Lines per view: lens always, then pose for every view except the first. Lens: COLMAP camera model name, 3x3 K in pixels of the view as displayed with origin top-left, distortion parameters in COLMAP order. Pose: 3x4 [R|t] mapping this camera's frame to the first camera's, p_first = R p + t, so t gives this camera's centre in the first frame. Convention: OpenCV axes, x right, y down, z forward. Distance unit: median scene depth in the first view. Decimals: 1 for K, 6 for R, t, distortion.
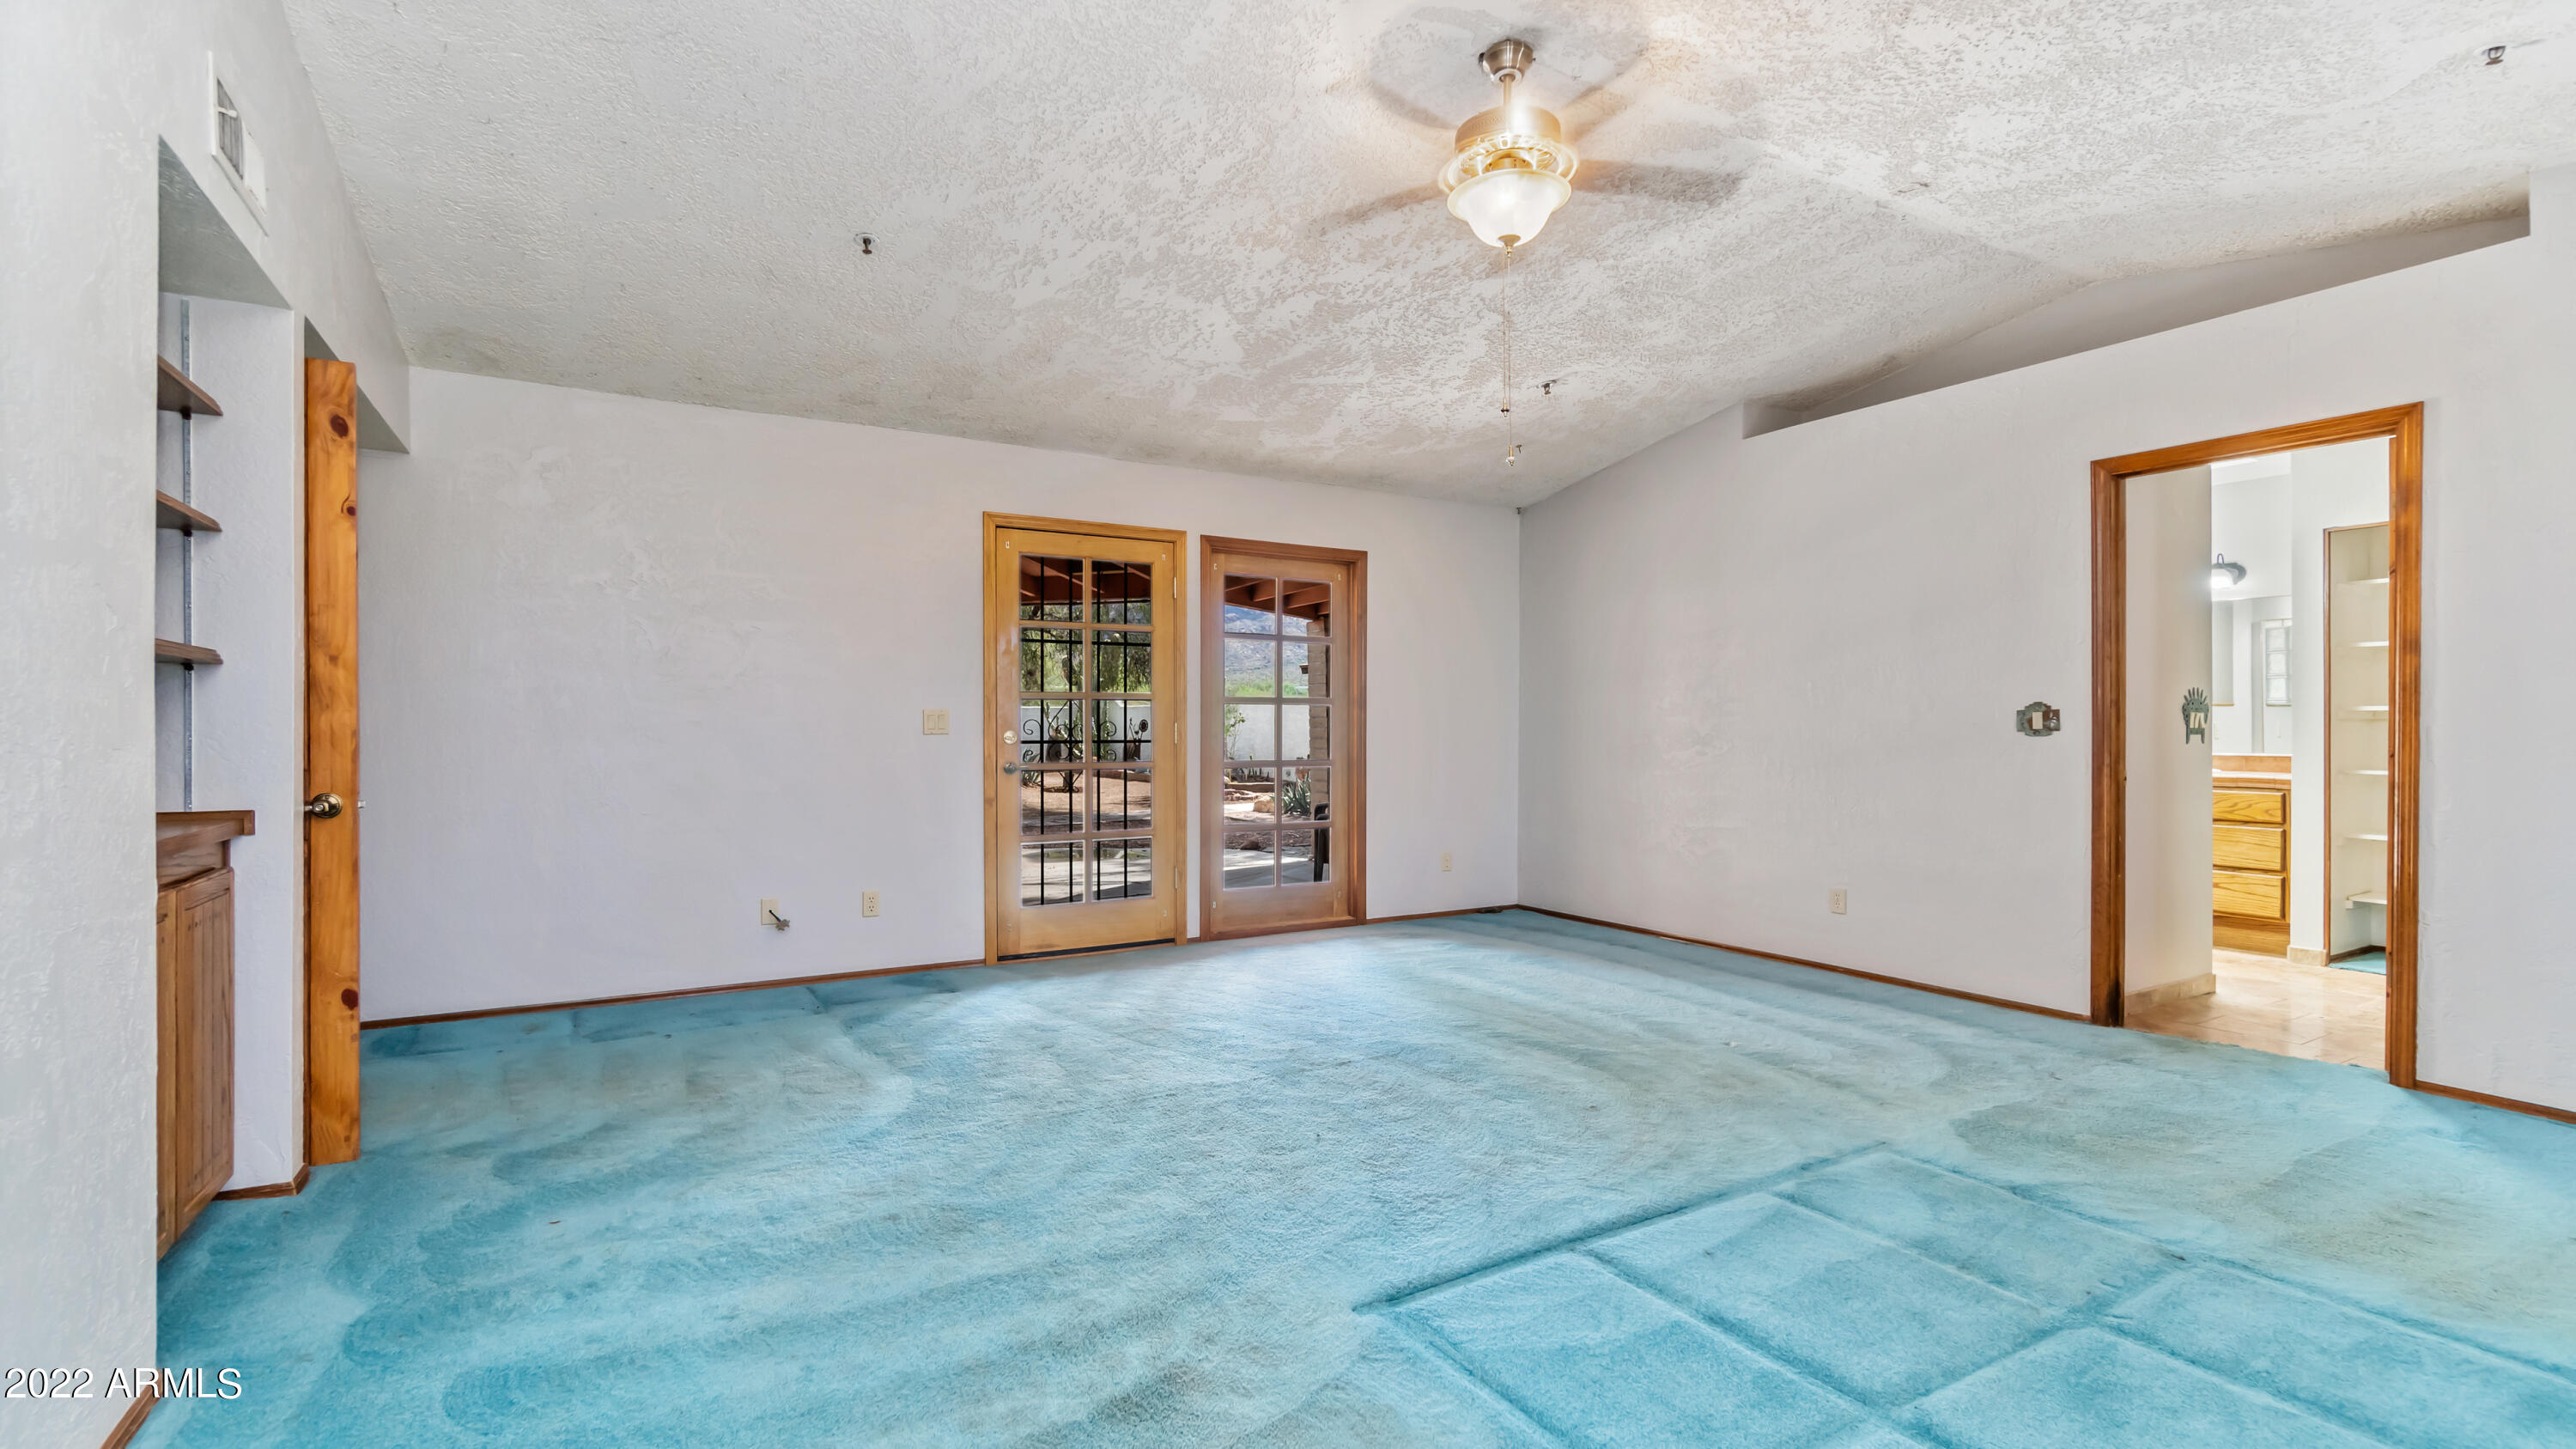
lens RADIAL K [[1120.0, 0, 1262.3], [0, 1120.0, 733.0], [0, 0, 1]] dist [-0.005092, 0.000361]
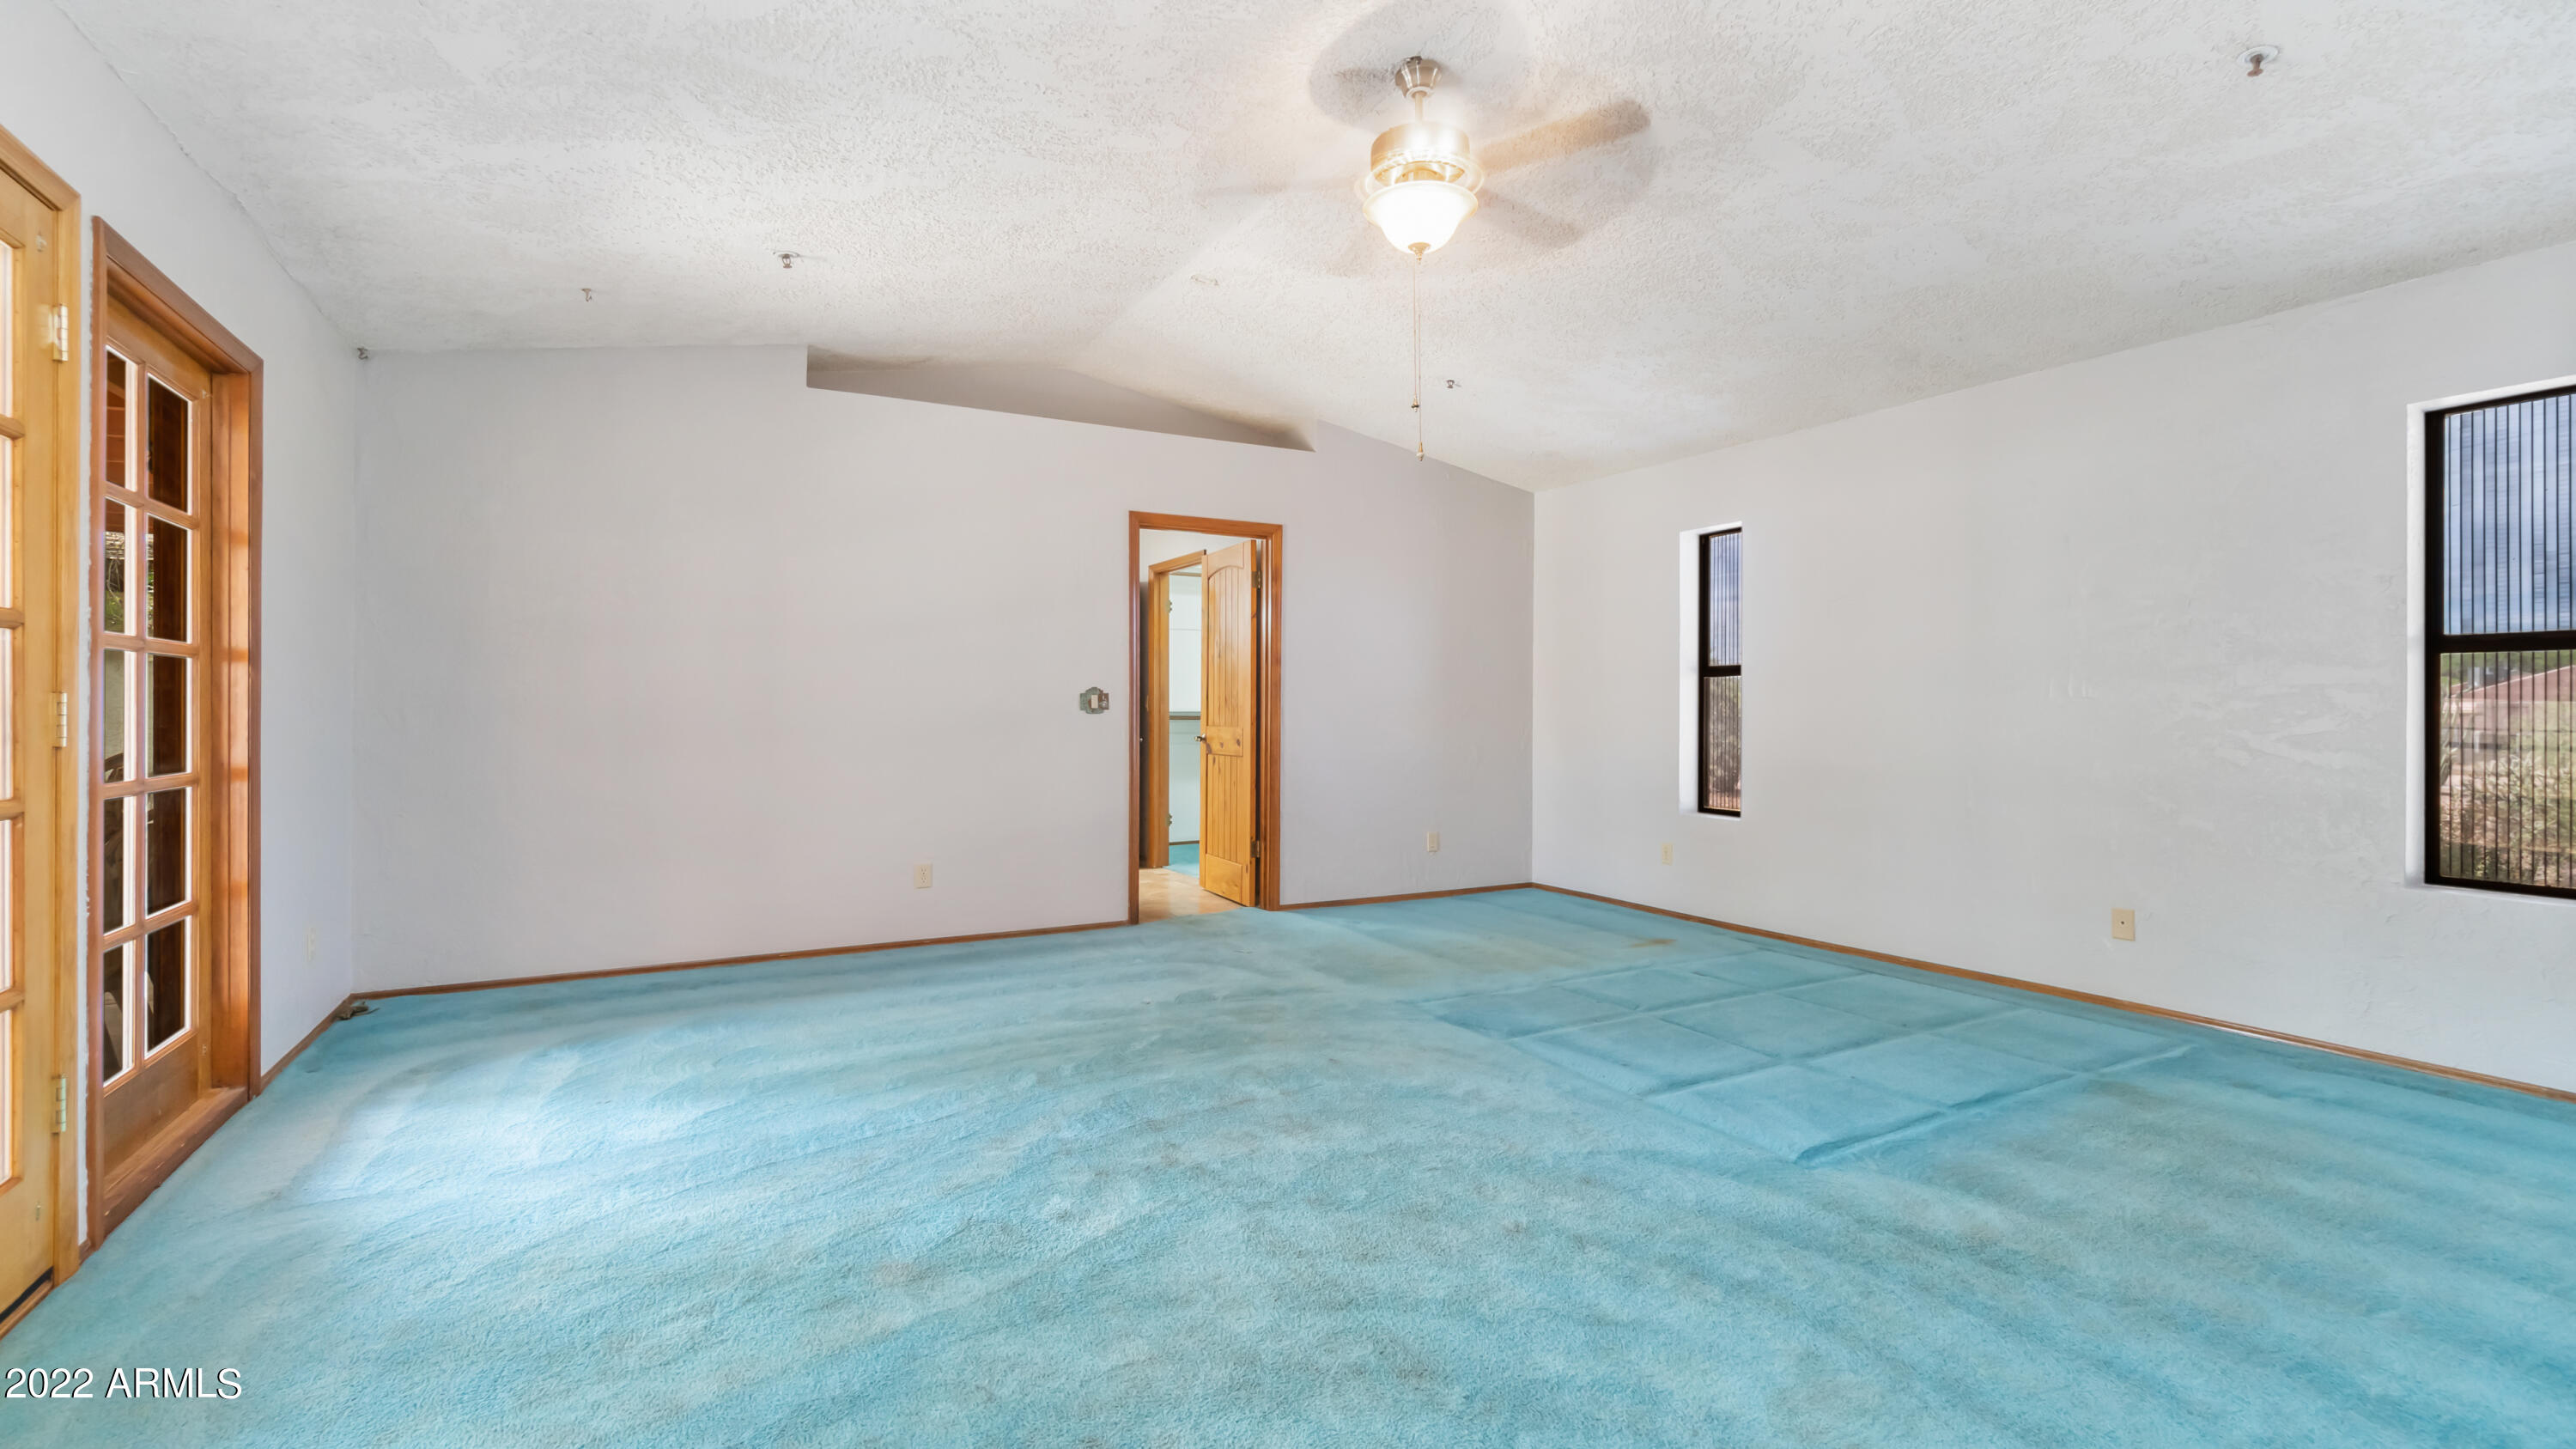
lens RADIAL K [[1120.0, 0, 1266.1], [0, 1120.0, 708.6], [0, 0, 1]] dist [-0.005092, 0.000361]
pose [[0.017666, -0.004231, 0.999835, -0.613527], [0.002239, 0.999989, 0.004192, -0.008405], [-0.999841, 0.002165, 0.017675, 0.810823]]
